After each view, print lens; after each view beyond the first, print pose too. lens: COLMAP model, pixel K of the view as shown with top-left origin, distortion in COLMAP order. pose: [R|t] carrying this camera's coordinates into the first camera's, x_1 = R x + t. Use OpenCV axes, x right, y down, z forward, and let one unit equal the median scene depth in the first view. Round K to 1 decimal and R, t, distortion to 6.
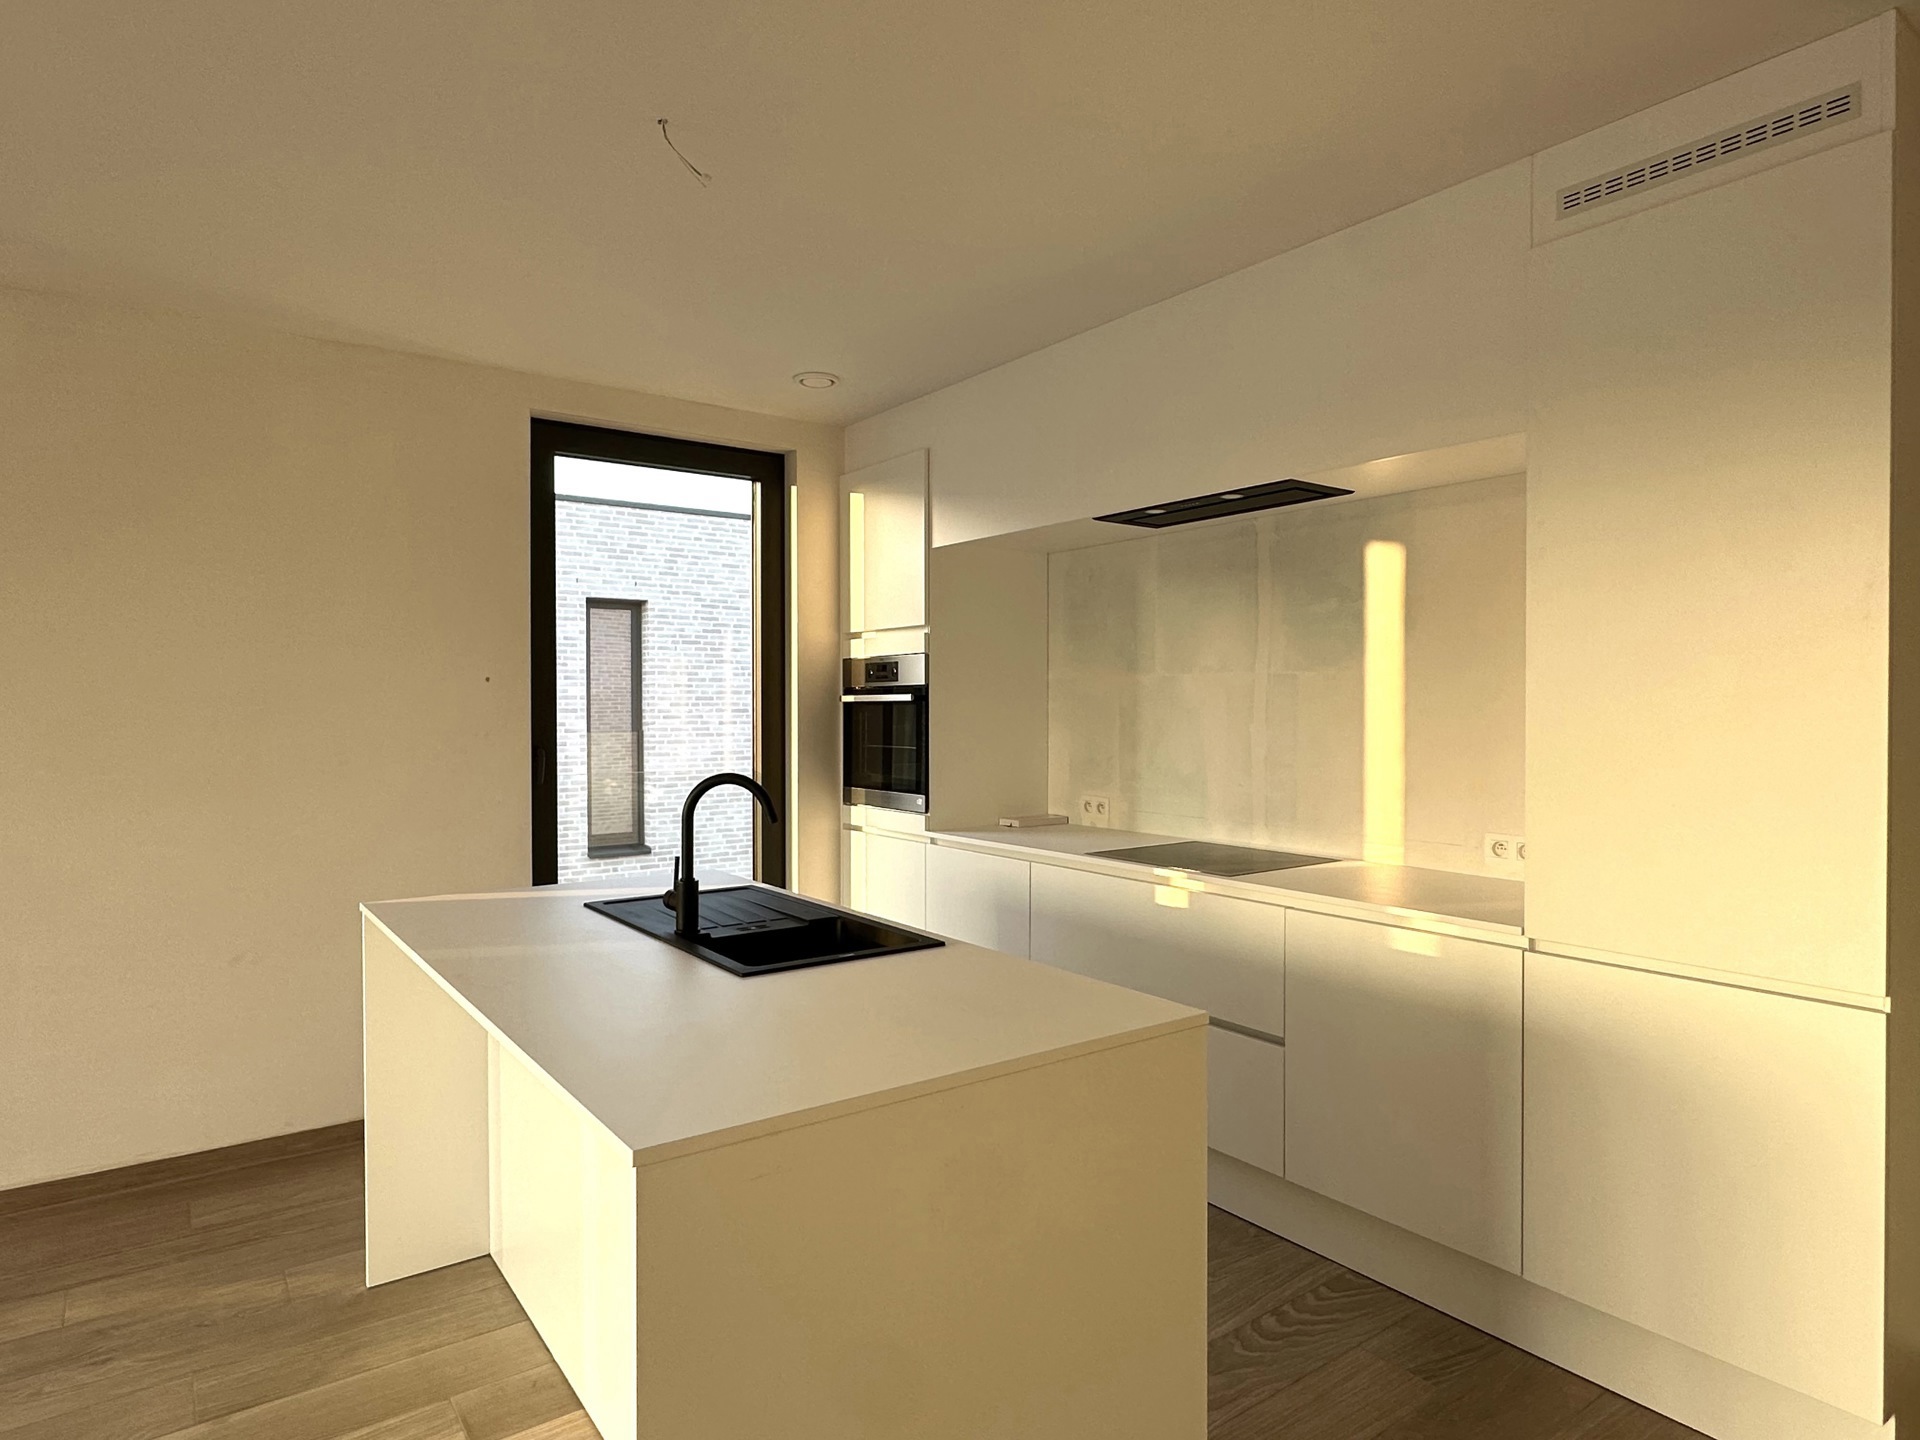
lens RADIAL K [[1097.3, 0, 960.0], [0, 1097.3, 720.0], [0, 0, 1]] dist [0.001895, -0.000137]
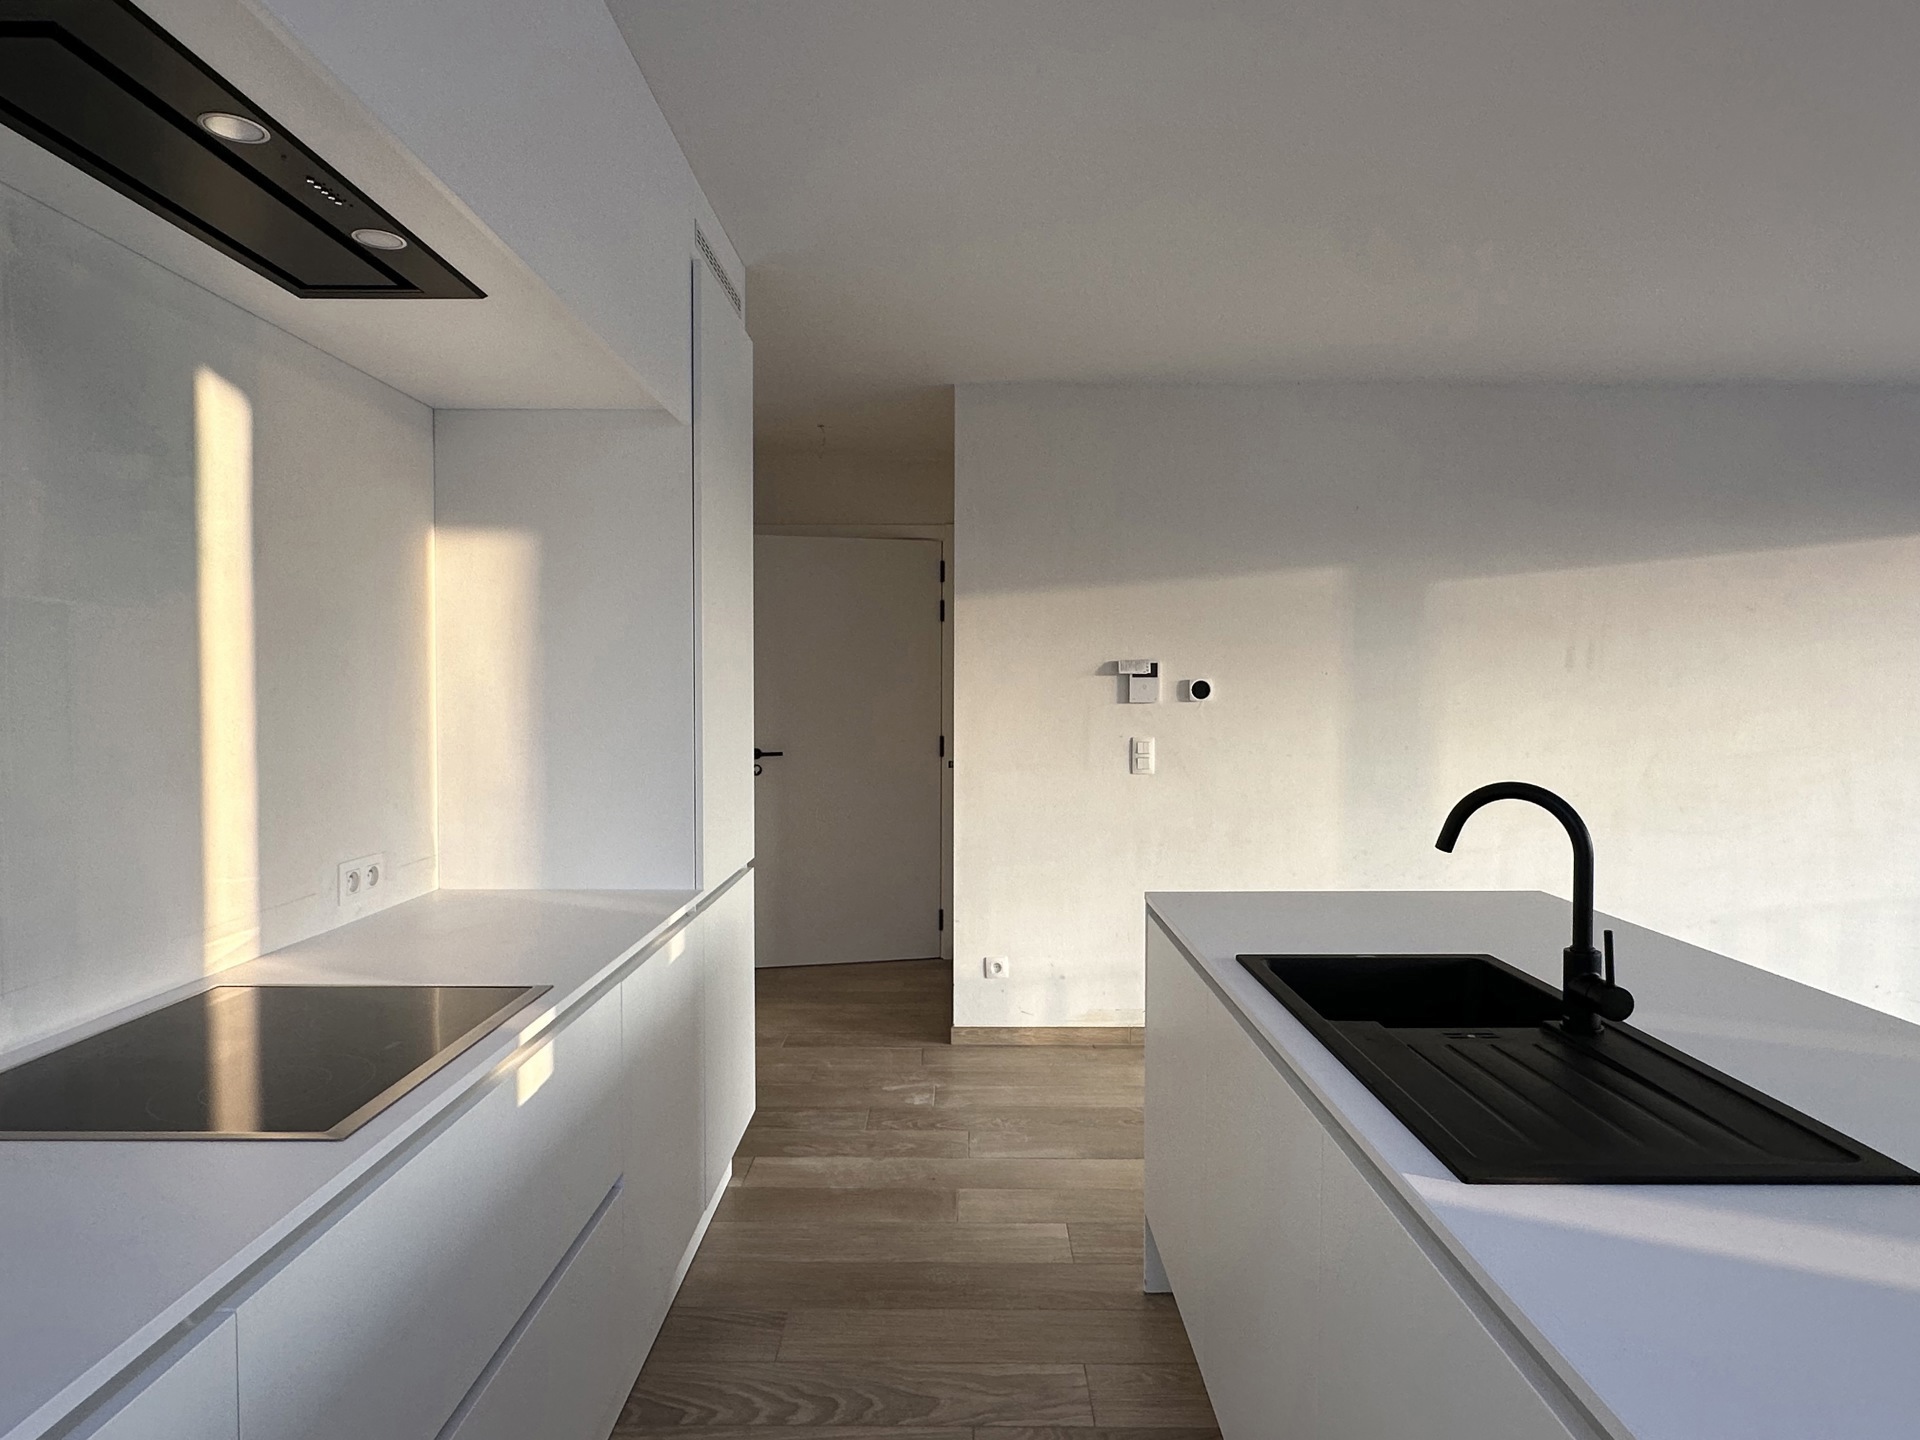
lens RADIAL K [[1097.3, 0, 960.0], [0, 1097.3, 720.0], [0, 0, 1]] dist [0.001895, -0.000137]
pose [[-0.800529, -0.017238, 0.599046, -0.259924], [0.005990, 0.999306, 0.036761, -0.012756], [-0.599264, 0.033017, -0.799871, 1.330198]]
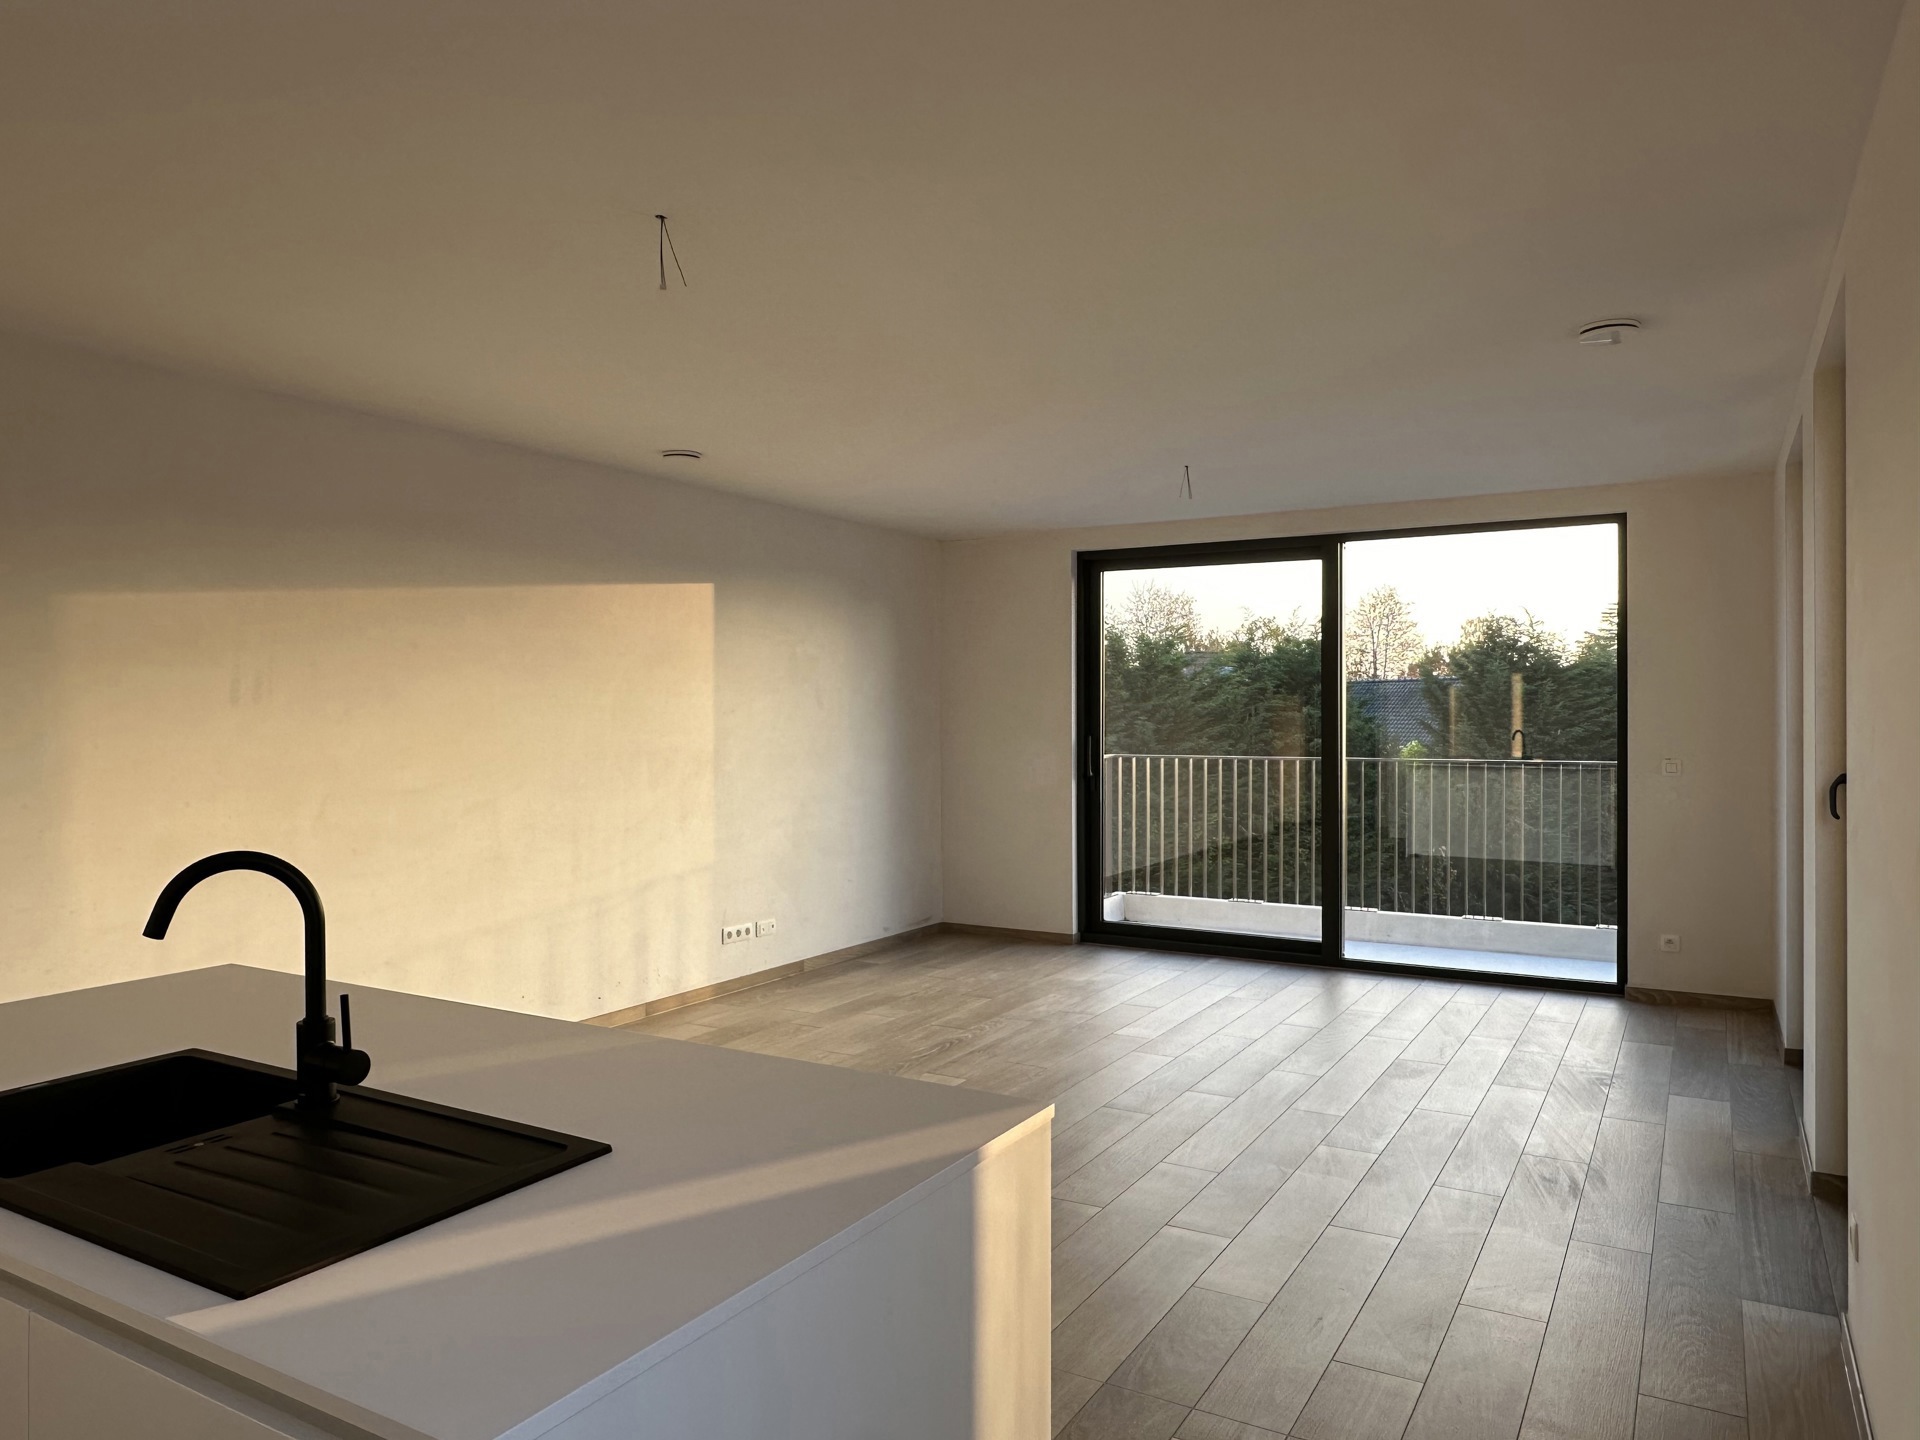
lens RADIAL K [[1278.3, 0, 960.0], [0, 1278.3, 720.0], [0, 0, 1]] dist [-0.000368, -0.000468]
pose [[-0.919389, 0.004252, -0.393327, -0.044188], [-0.002449, 0.999860, 0.016534, -0.125368], [0.393343, 0.016164, -0.919250, 1.712898]]
